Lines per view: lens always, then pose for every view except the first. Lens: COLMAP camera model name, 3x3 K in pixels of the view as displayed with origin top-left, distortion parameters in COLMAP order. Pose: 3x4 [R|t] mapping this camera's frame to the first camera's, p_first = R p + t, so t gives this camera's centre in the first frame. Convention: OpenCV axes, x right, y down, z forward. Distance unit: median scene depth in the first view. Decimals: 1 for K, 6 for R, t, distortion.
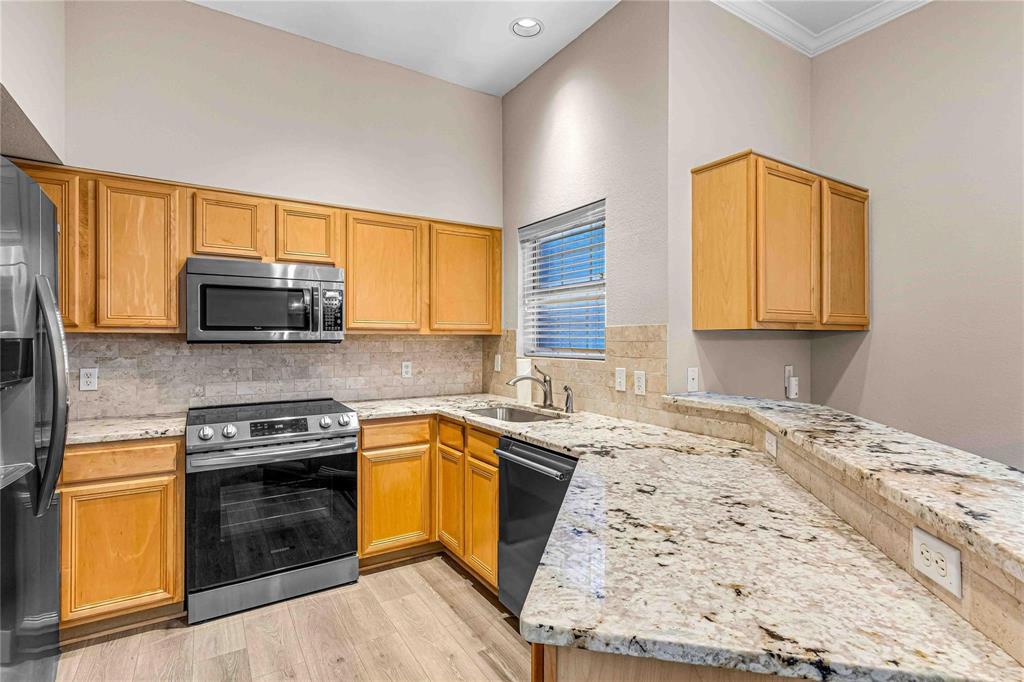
lens RADIAL K [[508.1, 0, 516.4], [0, 508.1, 335.9], [0, 0, 1]] dist [0.002755, 0.000362]
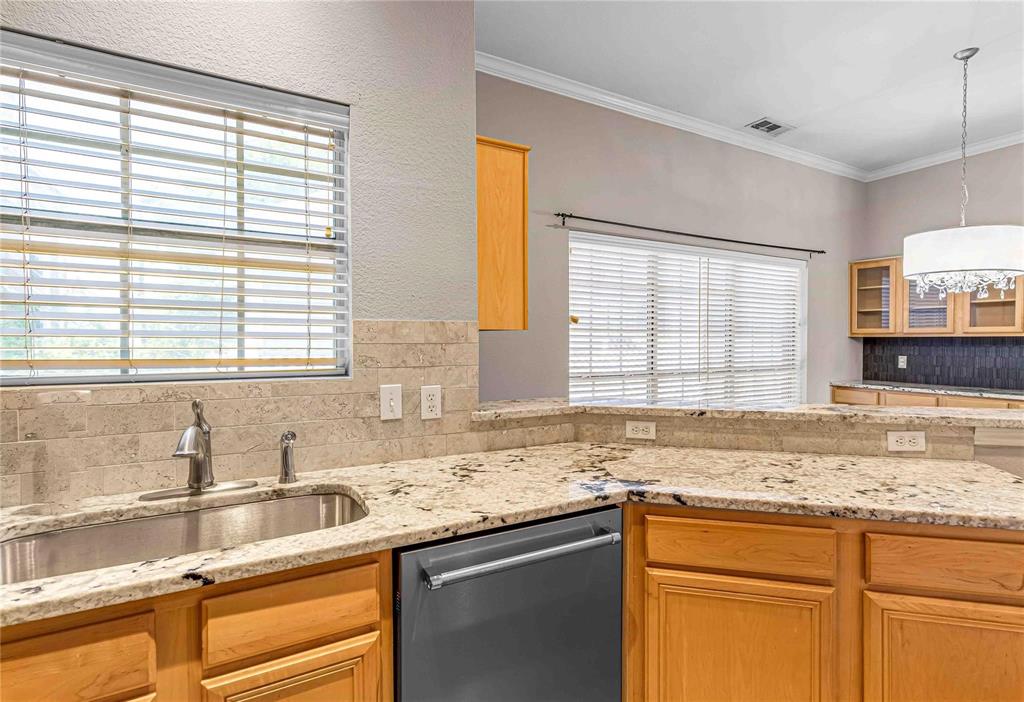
lens RADIAL K [[528.0, 0, 512.0], [0, 528.0, 351.0], [0, 0, 1]] dist [-0.000570, -0.000047]
pose [[0.028971, -0.020830, 0.999363, -0.441732], [-0.005259, 0.999766, 0.020991, 0.004515], [-0.999566, -0.005863, 0.028854, 0.781730]]
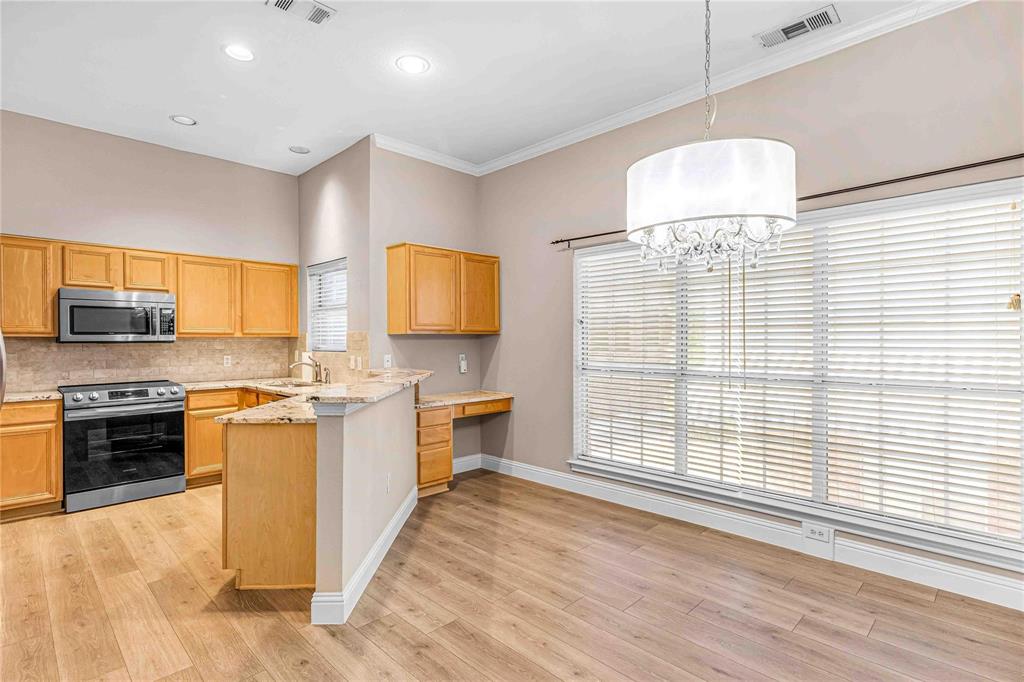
lens RADIAL K [[480.2, 0, 497.8], [0, 480.2, 341.3], [0, 0, 1]] dist [0.004022, -0.000072]
pose [[0.973317, -0.004664, 0.229419, 0.297002], [0.002672, 0.999956, 0.008990, -0.000828], [-0.229451, -0.008137, 0.973286, -0.689404]]
